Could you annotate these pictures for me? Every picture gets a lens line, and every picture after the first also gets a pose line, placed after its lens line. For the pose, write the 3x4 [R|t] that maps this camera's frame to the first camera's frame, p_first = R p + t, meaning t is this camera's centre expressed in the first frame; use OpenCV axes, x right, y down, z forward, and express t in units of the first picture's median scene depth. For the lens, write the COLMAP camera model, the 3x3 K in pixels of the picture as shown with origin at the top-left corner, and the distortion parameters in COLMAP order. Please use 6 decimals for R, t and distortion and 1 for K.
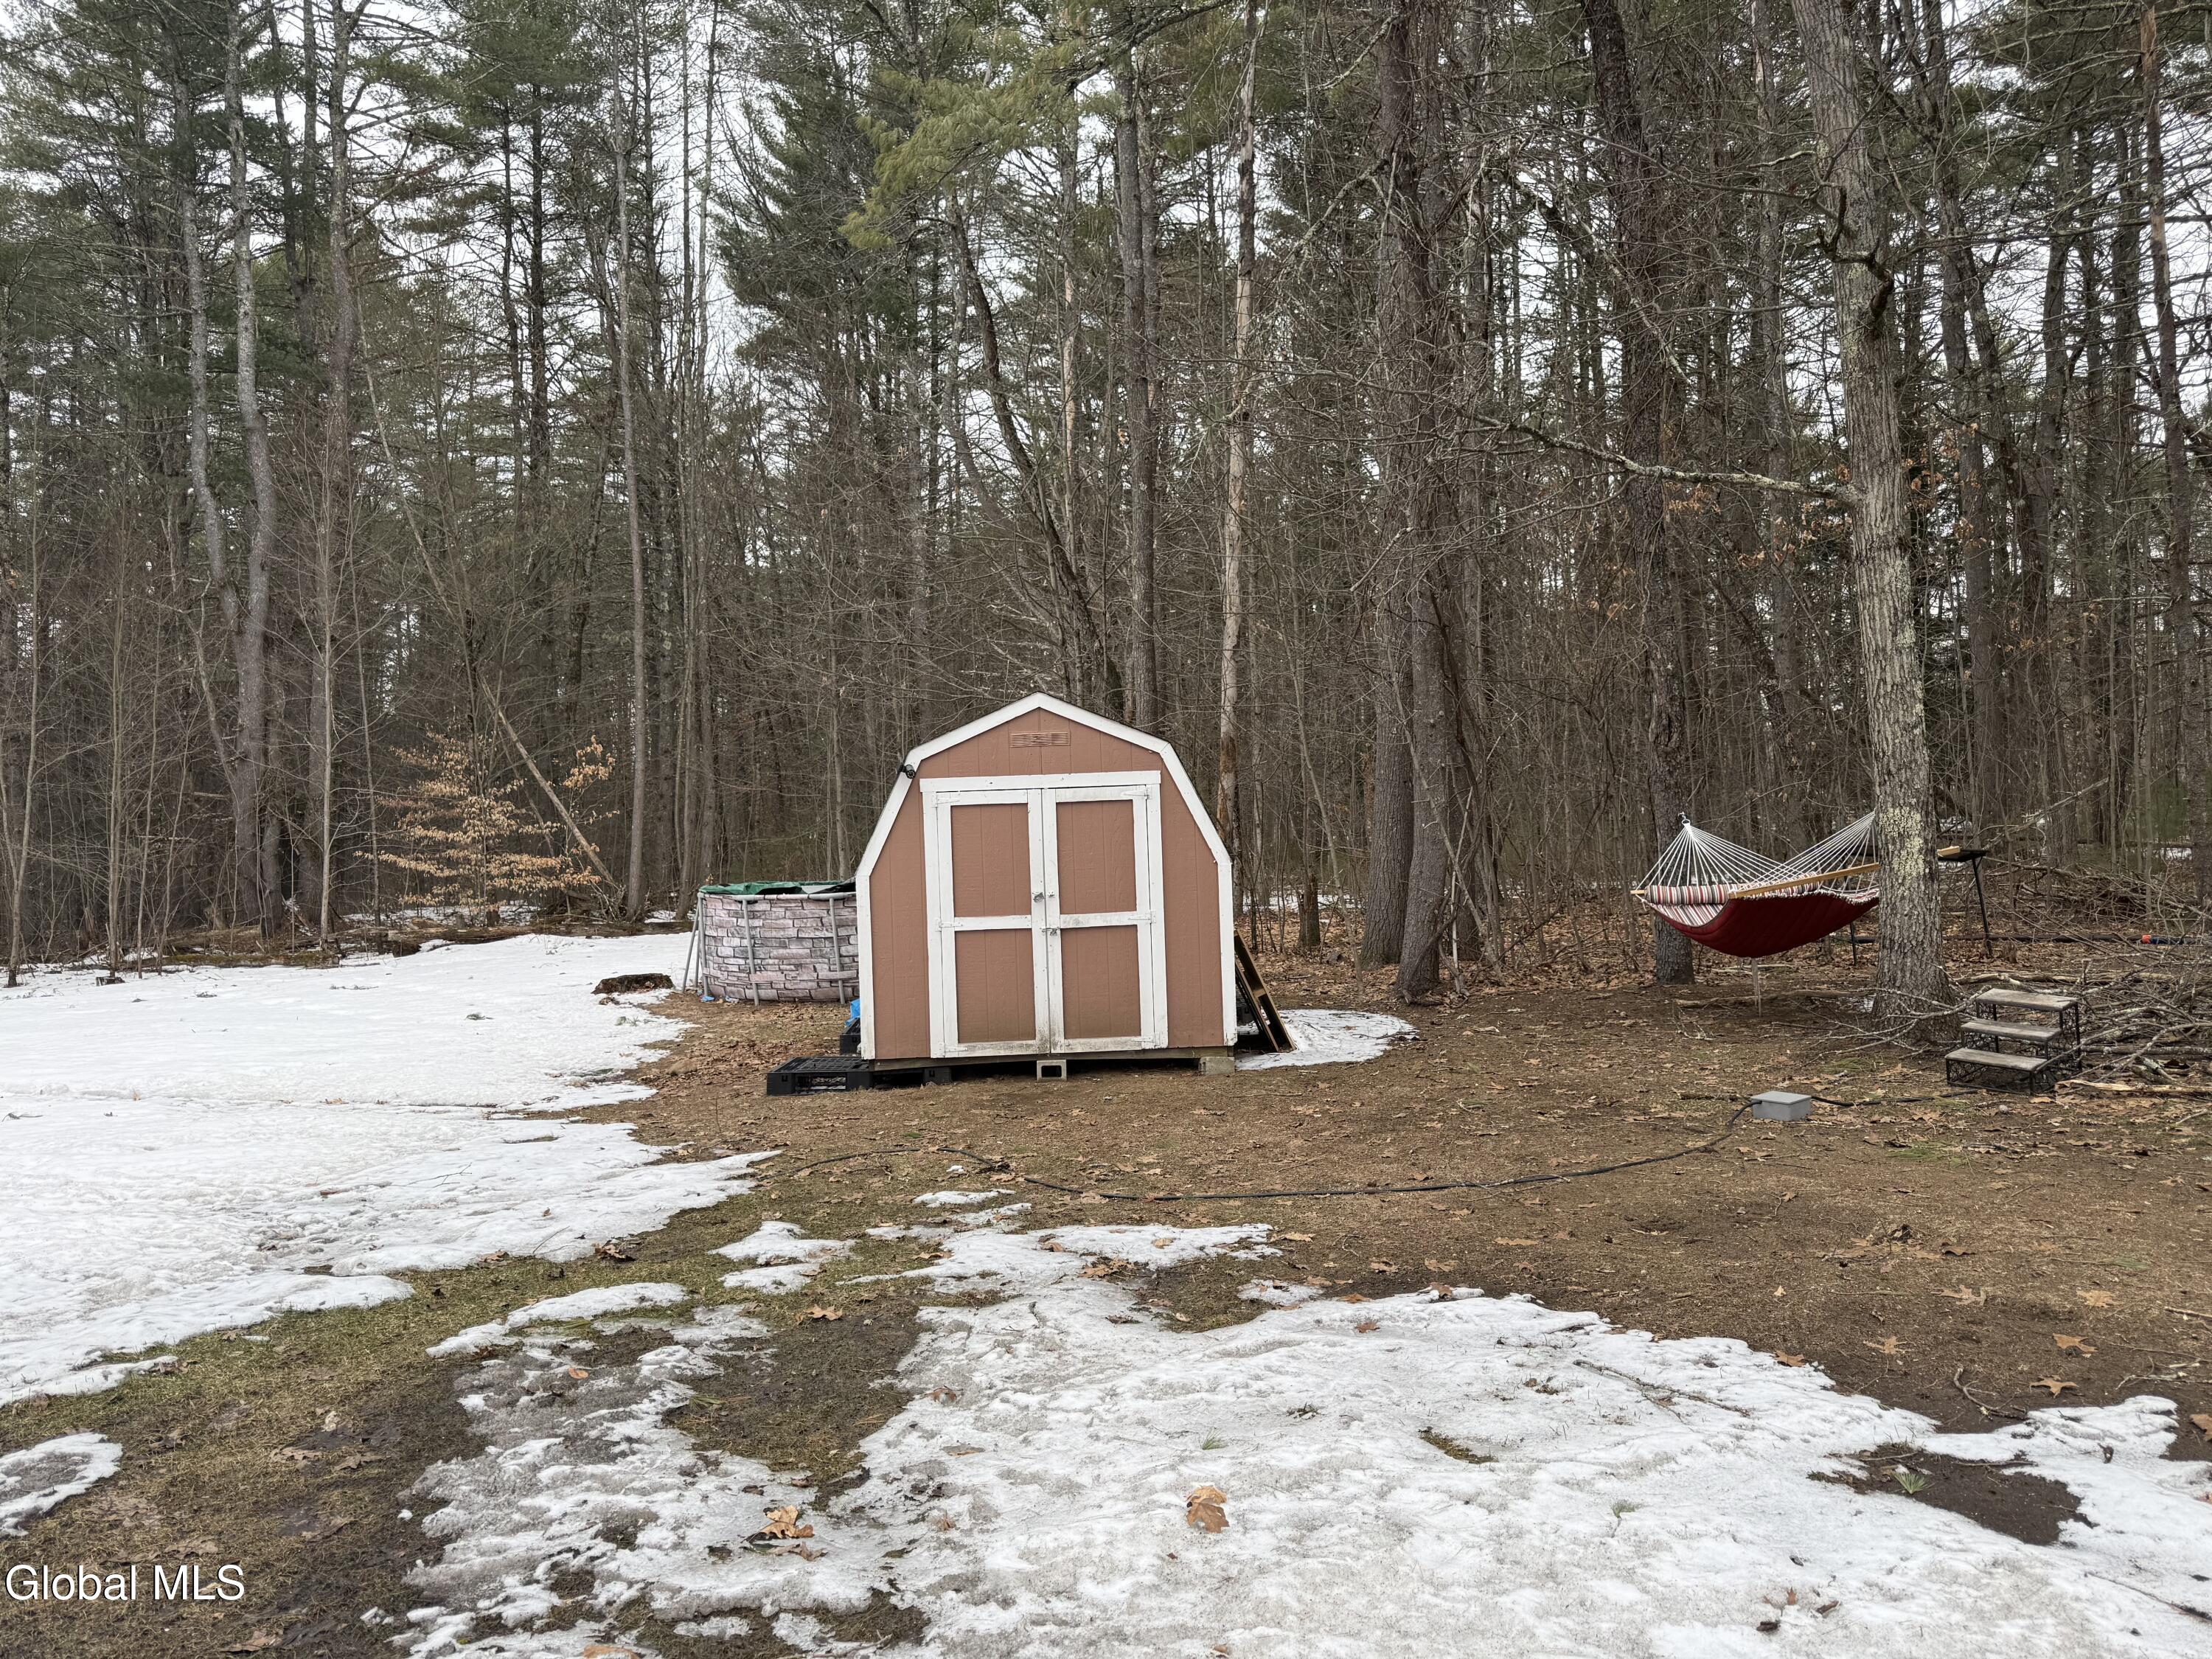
lens RADIAL K [[1553.7, 0, 1084.3], [0, 1553.7, 831.3], [0, 0, 1]] dist [0.049215, -0.075533]
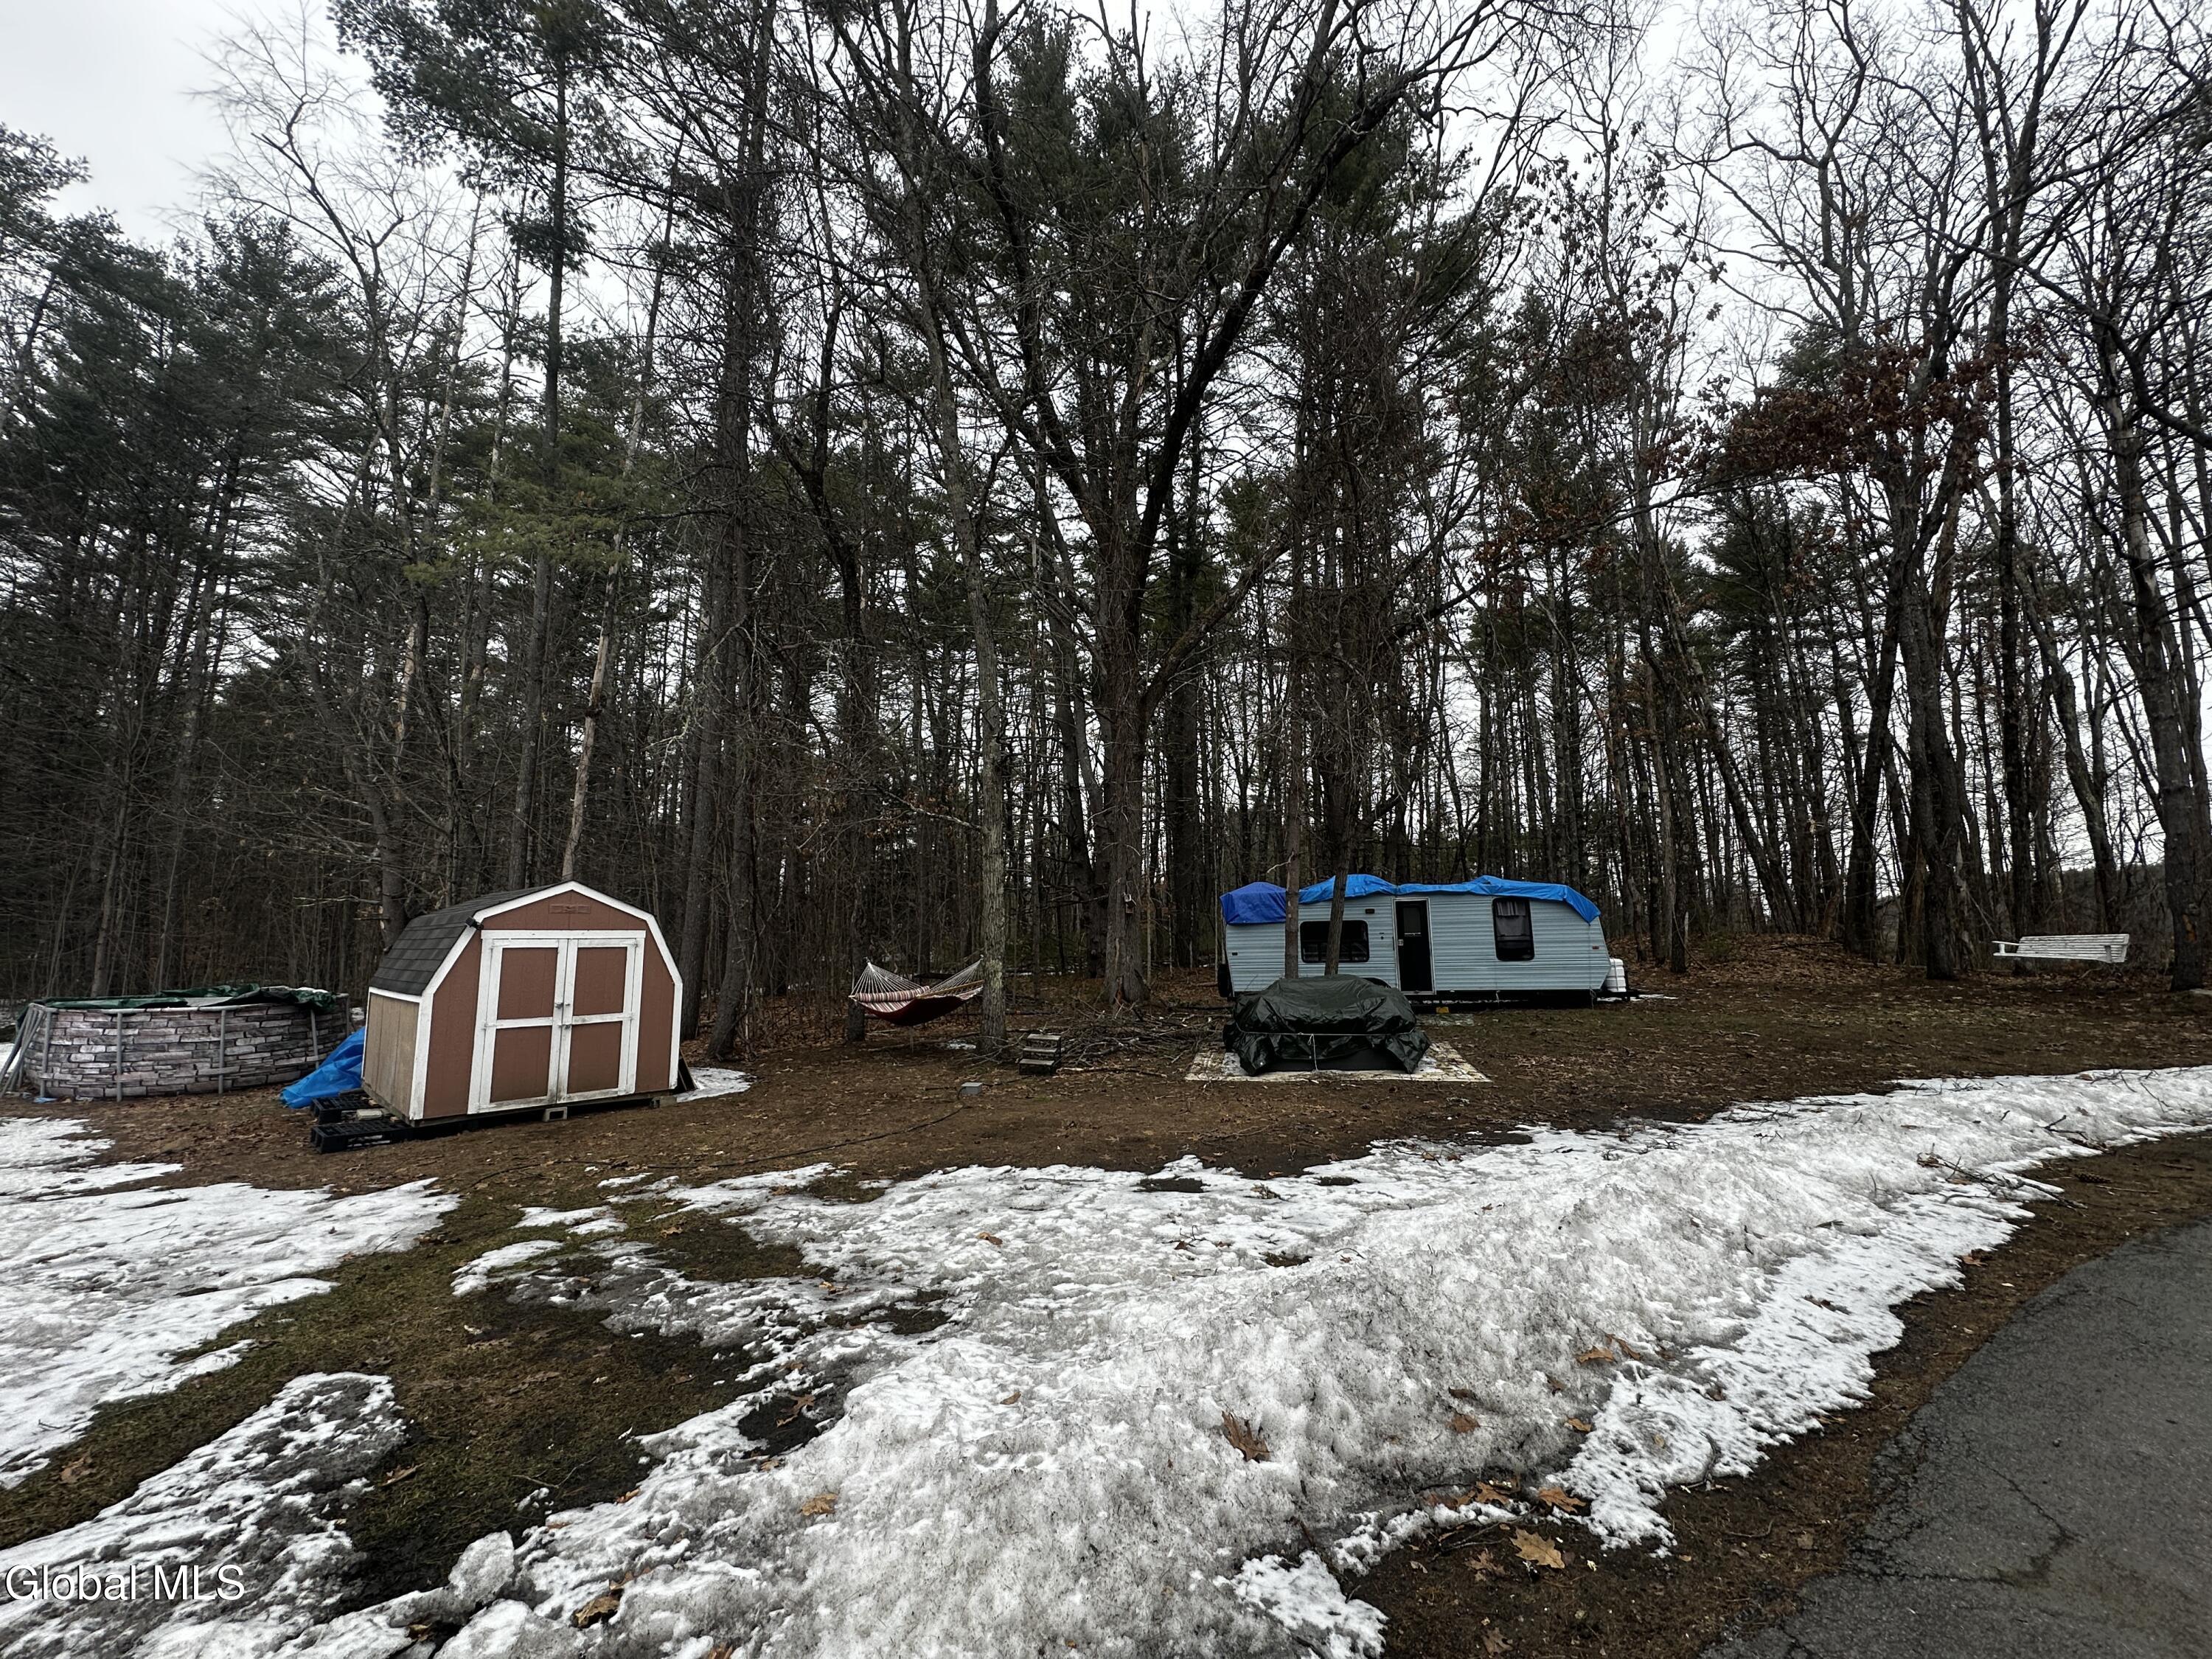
lens RADIAL K [[879.2, 0, 1105.6], [0, 879.2, 826.2], [0, 0, 1]] dist [-0.002596, -0.000232]
pose [[0.702936, 0.120829, 0.700915, -0.298336], [-0.014484, 0.987692, -0.155740, -0.009003], [-0.711106, 0.099323, 0.696034, -0.079760]]
